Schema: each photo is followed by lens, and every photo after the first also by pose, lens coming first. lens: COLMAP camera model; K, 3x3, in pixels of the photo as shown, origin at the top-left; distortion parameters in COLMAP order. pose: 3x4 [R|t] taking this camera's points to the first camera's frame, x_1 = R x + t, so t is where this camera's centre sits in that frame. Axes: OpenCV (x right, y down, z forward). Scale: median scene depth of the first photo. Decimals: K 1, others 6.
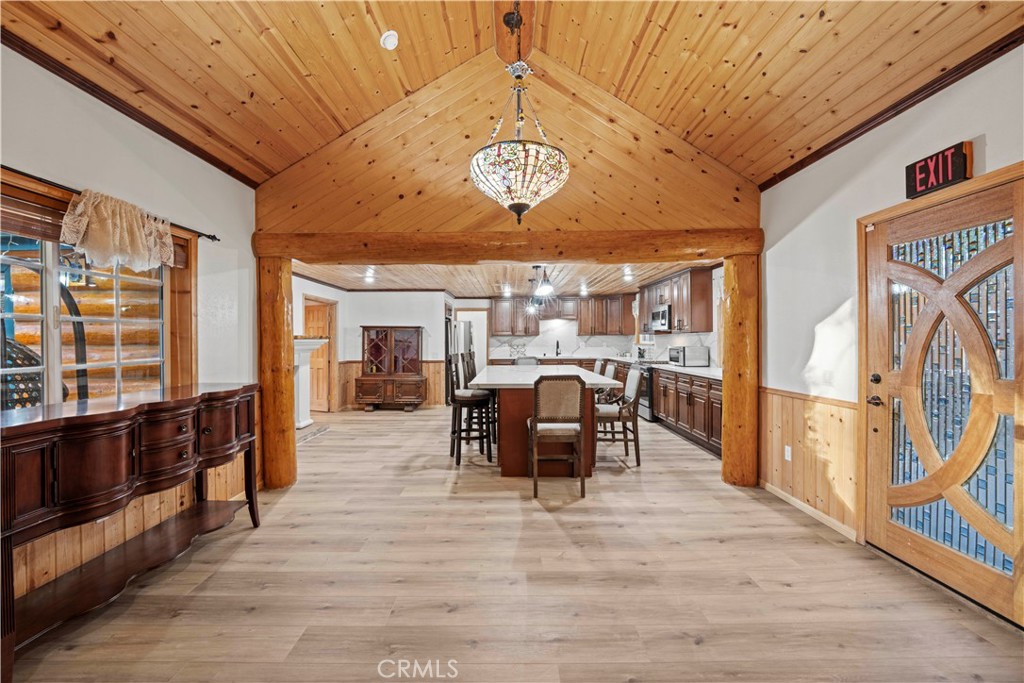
lens RADIAL K [[418.5, 0, 513.8], [0, 418.5, 342.4], [0, 0, 1]] dist [-0.002266, -0.000267]
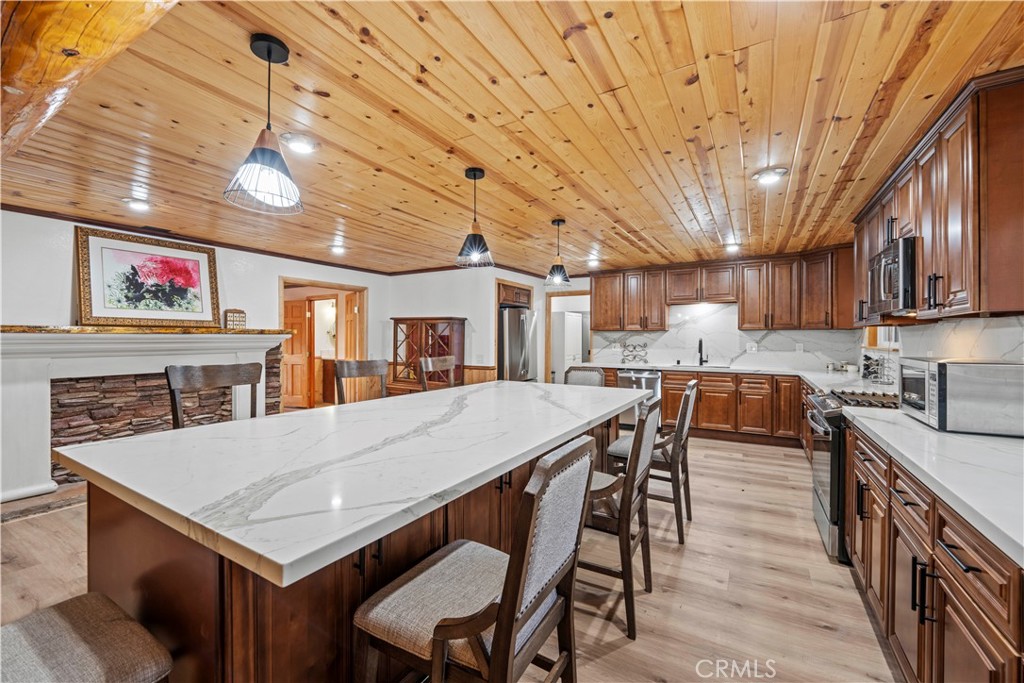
lens RADIAL K [[418.5, 0, 511.7], [0, 418.5, 343.6], [0, 0, 1]] dist [-0.002266, -0.000267]
pose [[0.855597, 0.013710, -0.517461, 0.216573], [-0.009807, 0.999899, 0.010277, -0.001811], [0.517550, -0.003718, 0.855645, 0.428435]]
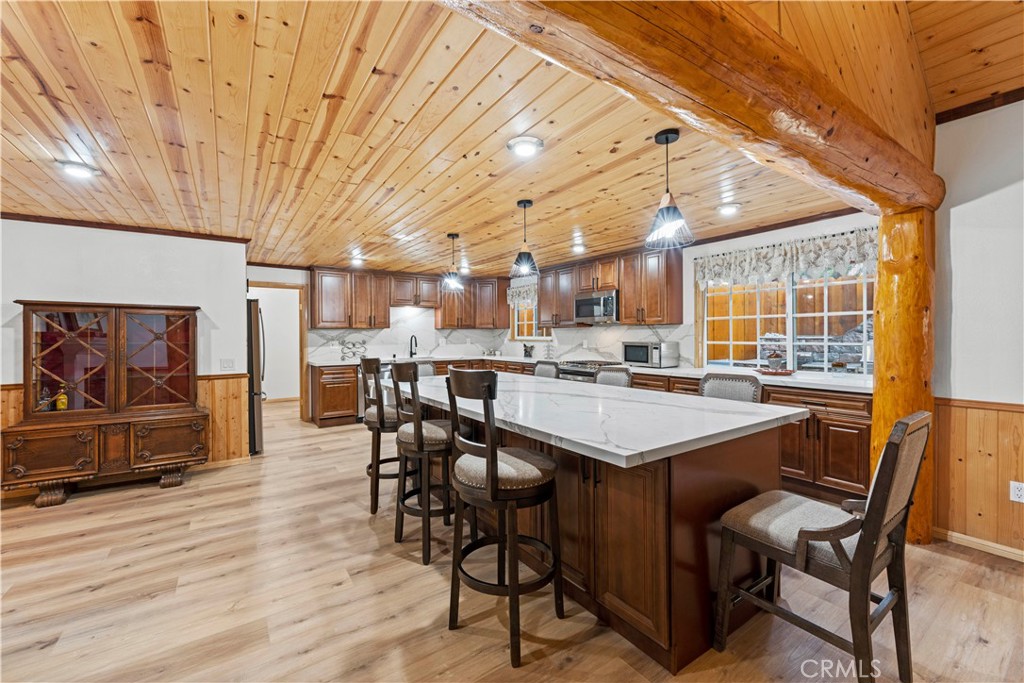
lens RADIAL K [[418.5, 0, 513.7], [0, 418.5, 336.7], [0, 0, 1]] dist [-0.002266, -0.000267]
pose [[0.828570, -0.003195, 0.559876, -0.183090], [0.005662, 0.999980, -0.002673, -0.000026], [-0.559856, 0.005385, 0.828572, 0.366951]]
